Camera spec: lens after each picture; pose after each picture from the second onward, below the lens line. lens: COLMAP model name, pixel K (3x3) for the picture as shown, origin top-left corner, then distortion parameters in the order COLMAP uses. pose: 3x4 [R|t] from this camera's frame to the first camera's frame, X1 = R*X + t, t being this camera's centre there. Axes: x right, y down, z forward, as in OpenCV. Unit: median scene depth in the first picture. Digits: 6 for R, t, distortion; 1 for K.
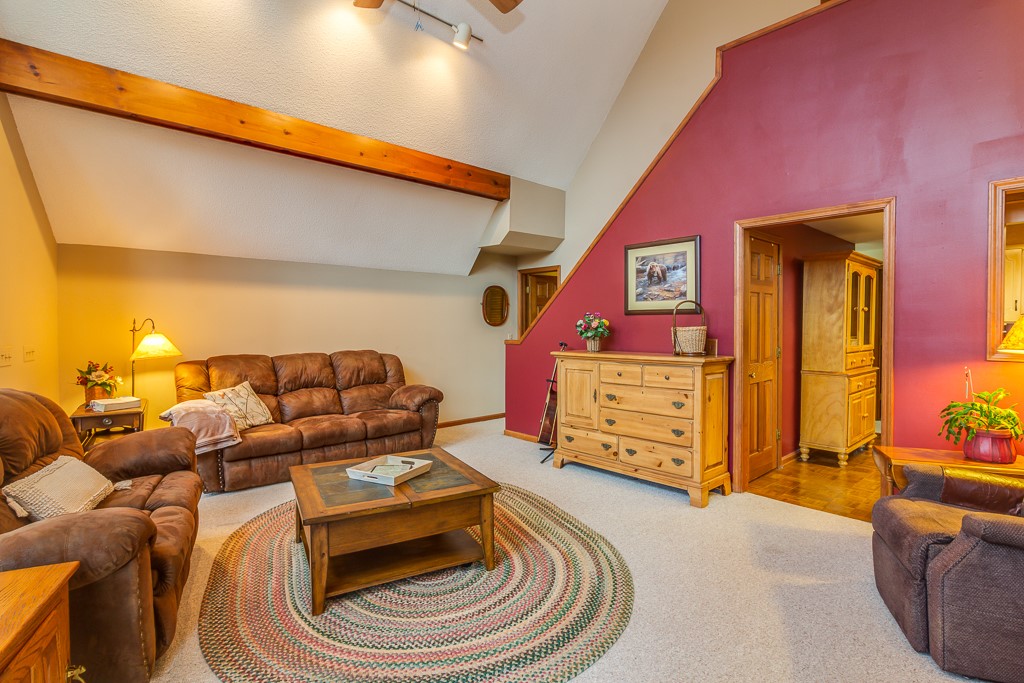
lens RADIAL K [[499.9, 0, 509.2], [0, 499.9, 336.4], [0, 0, 1]] dist [-0.000203, 0.000140]
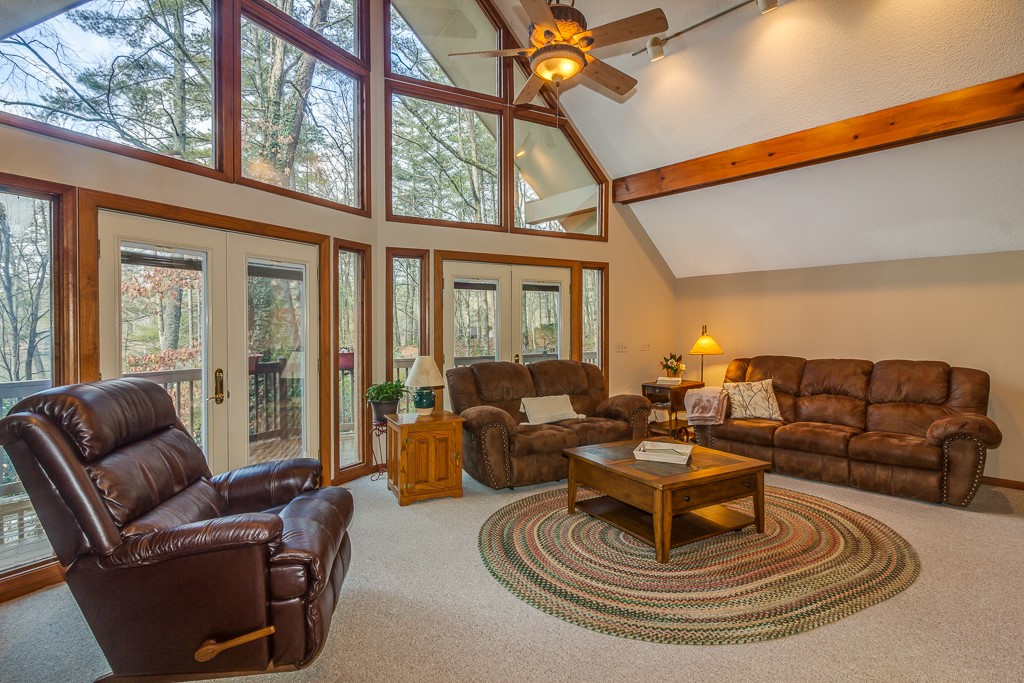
lens RADIAL K [[498.3, 0, 519.2], [0, 498.3, 340.2], [0, 0, 1]] dist [0.000095, -0.000201]
pose [[0.039031, 0.023371, -0.998965, 0.667856], [-0.024014, 0.999460, 0.022444, -0.012691], [0.998949, 0.023114, 0.039571, 0.436836]]
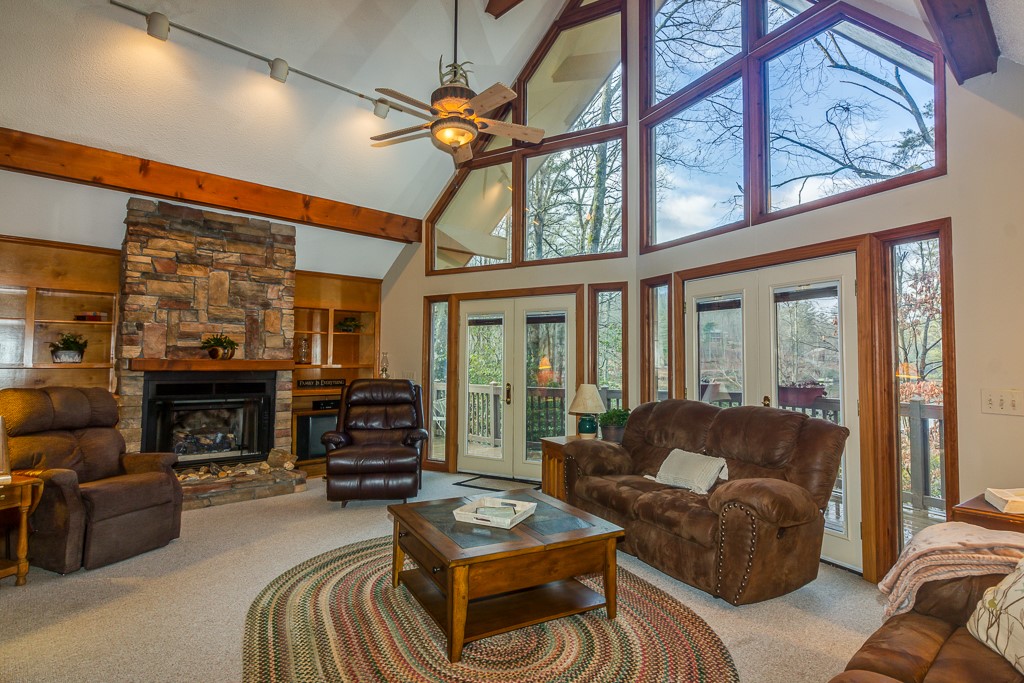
lens RADIAL K [[546.3, 0, 510.5], [0, 546.3, 336.3], [0, 0, 1]] dist [0.000250, 0.000916]
pose [[-0.999855, -0.002554, -0.016828, -0.179299], [-0.002273, 0.999858, -0.016725, -0.037412], [0.016868, -0.016684, -0.999719, 1.483012]]
